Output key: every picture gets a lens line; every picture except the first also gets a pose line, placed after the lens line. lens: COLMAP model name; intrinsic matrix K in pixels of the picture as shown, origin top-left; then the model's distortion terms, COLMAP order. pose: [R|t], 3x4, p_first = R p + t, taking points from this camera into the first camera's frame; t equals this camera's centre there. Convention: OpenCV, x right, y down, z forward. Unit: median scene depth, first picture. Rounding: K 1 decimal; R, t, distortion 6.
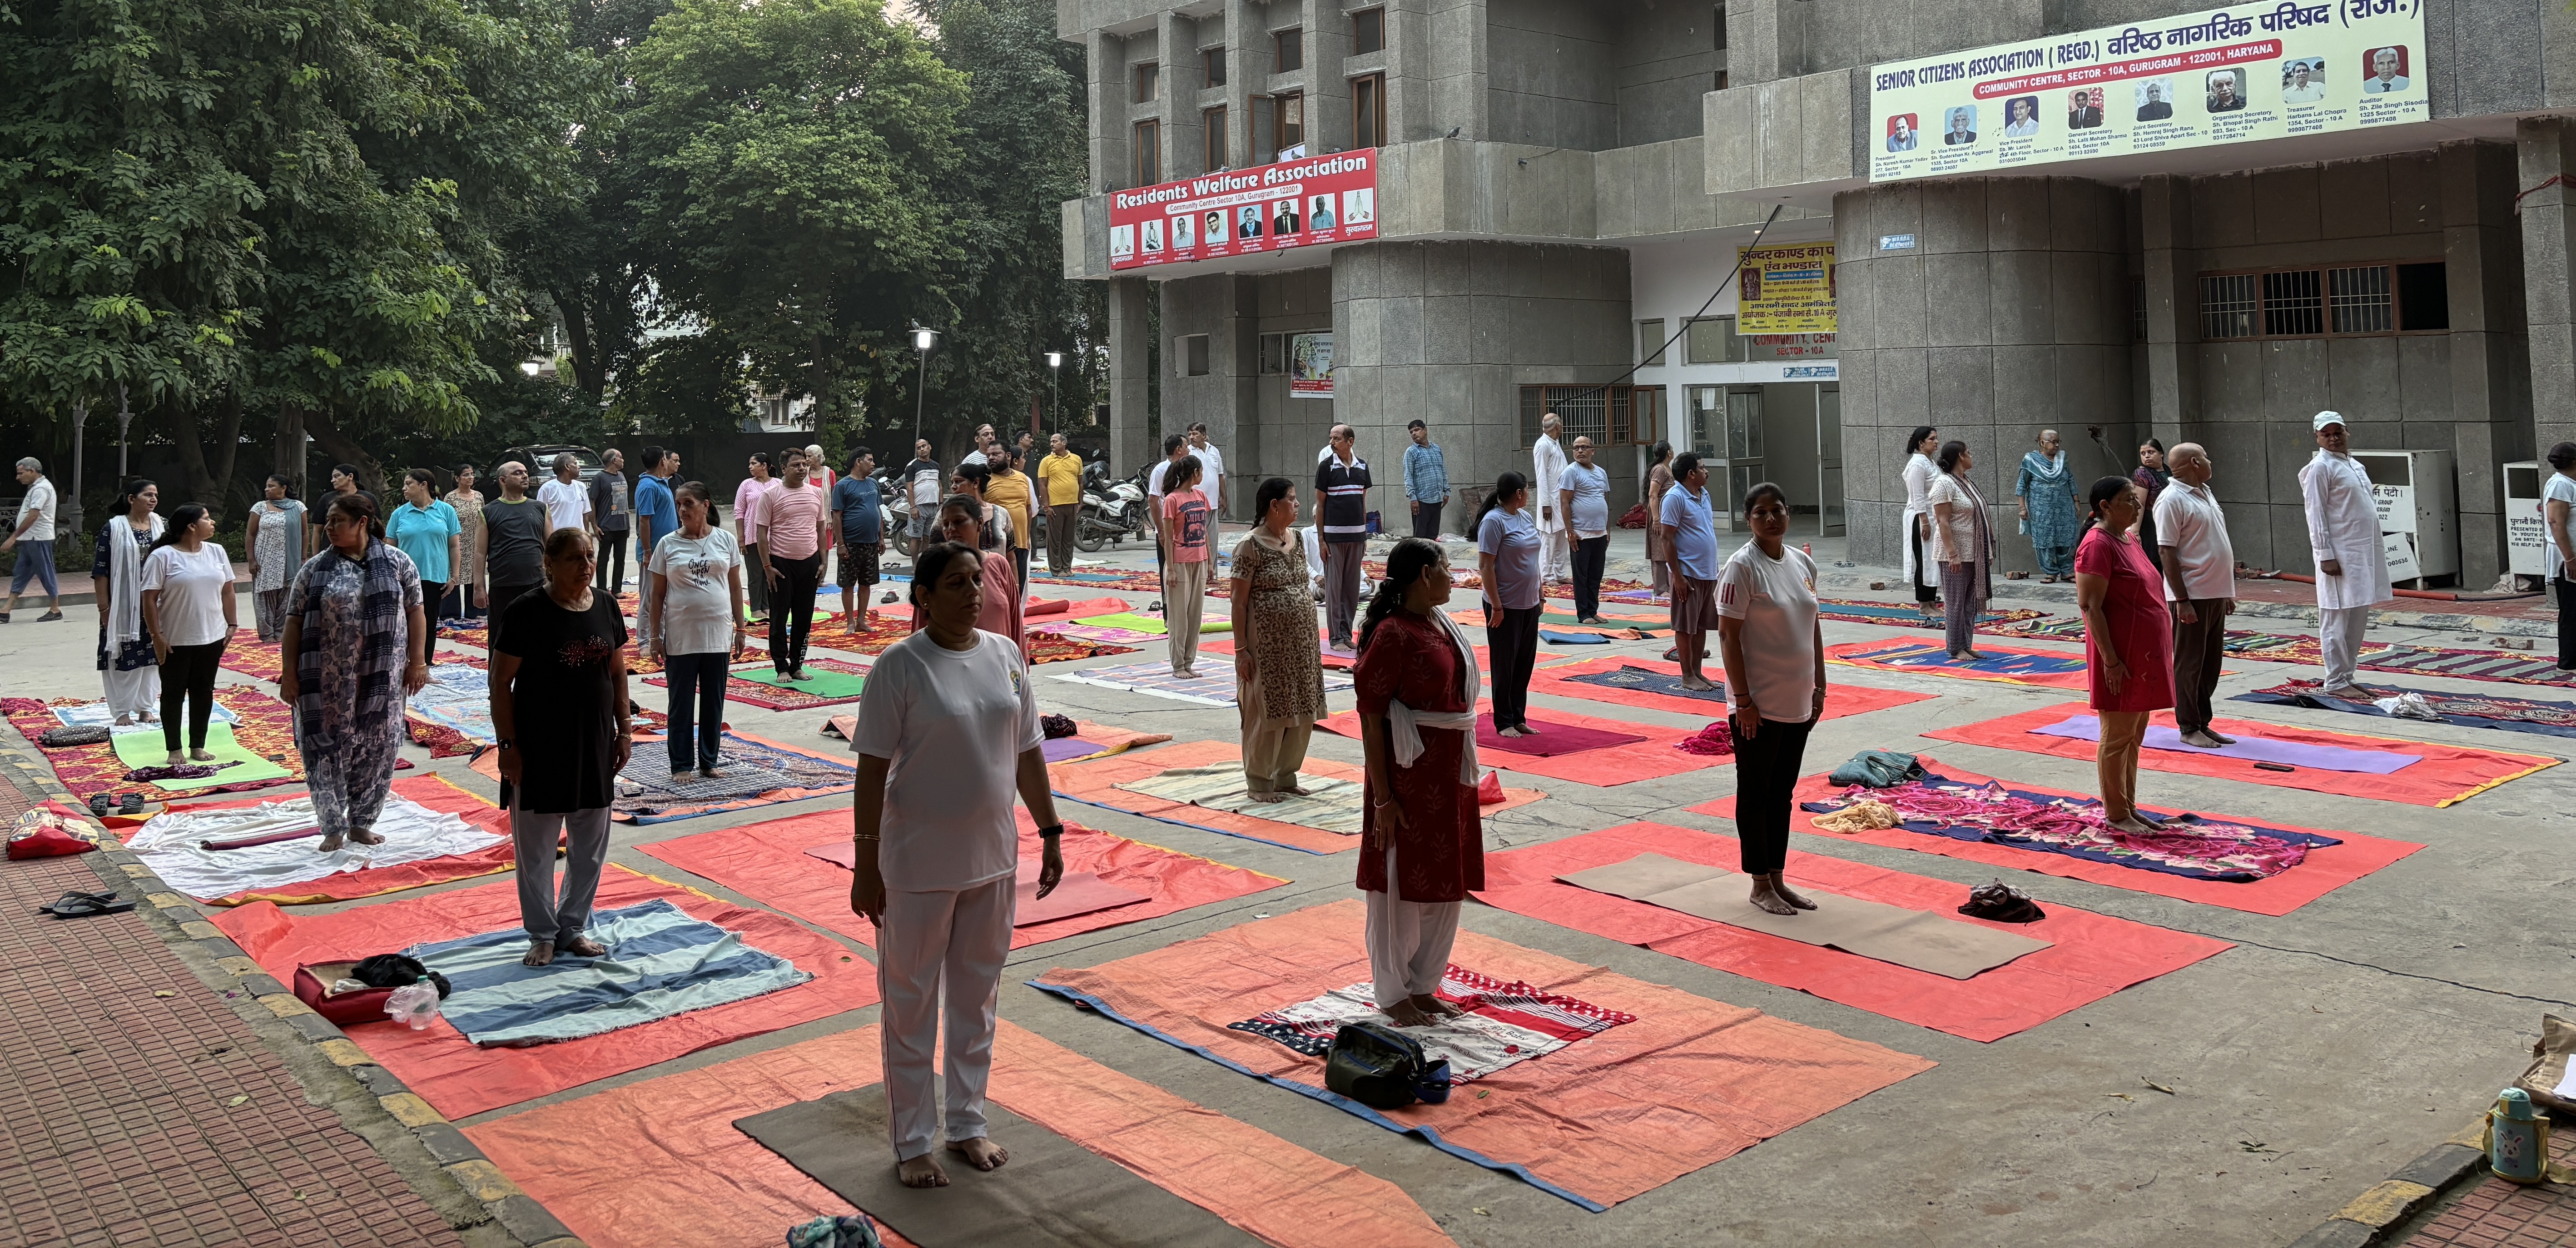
lens RADIAL K [[1924.5, 0, 1288.0], [0, 1924.5, 624.0], [0, 0, 1]] dist [0.030634, -0.004784]
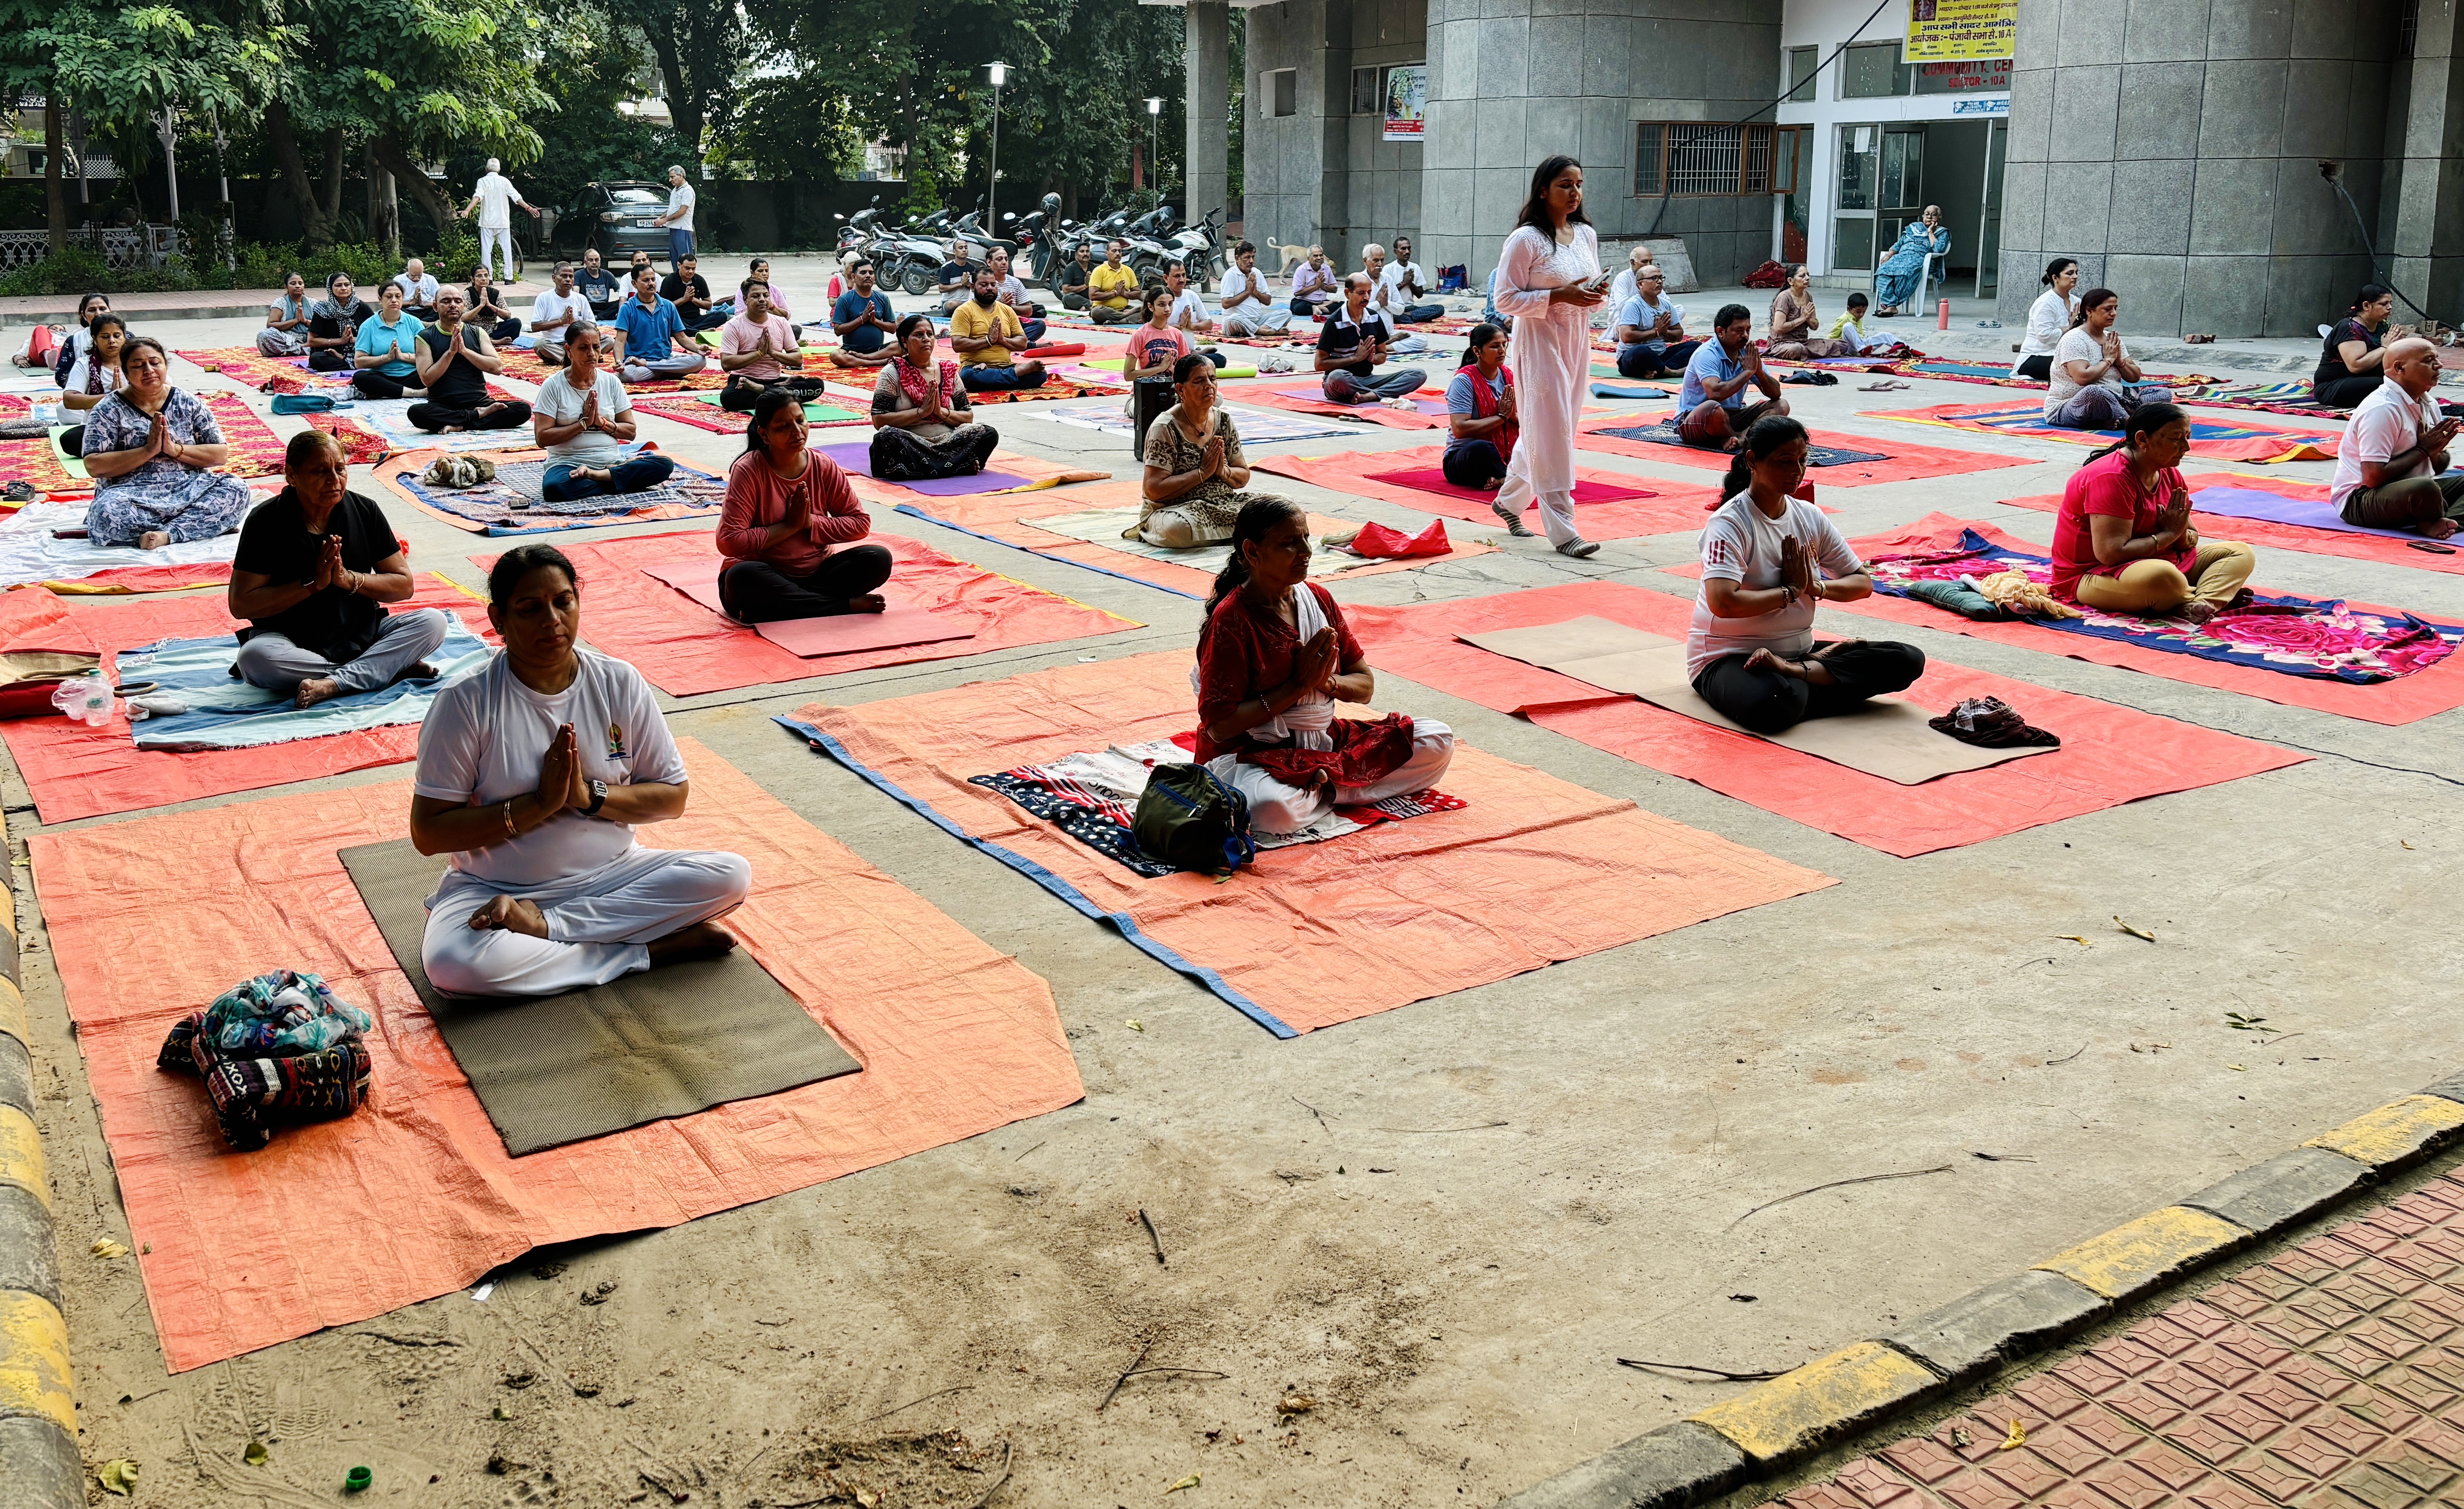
lens RADIAL K [[1812.7, 0, 1090.0], [0, 1812.7, 753.0], [0, 0, 1]] dist [0.051764, -0.031513]
pose [[0.981288, 0.059652, -0.183074, 0.062644], [-0.024114, 0.981387, 0.190521, 0.015415], [0.191031, -0.182542, 0.964461, 0.086237]]
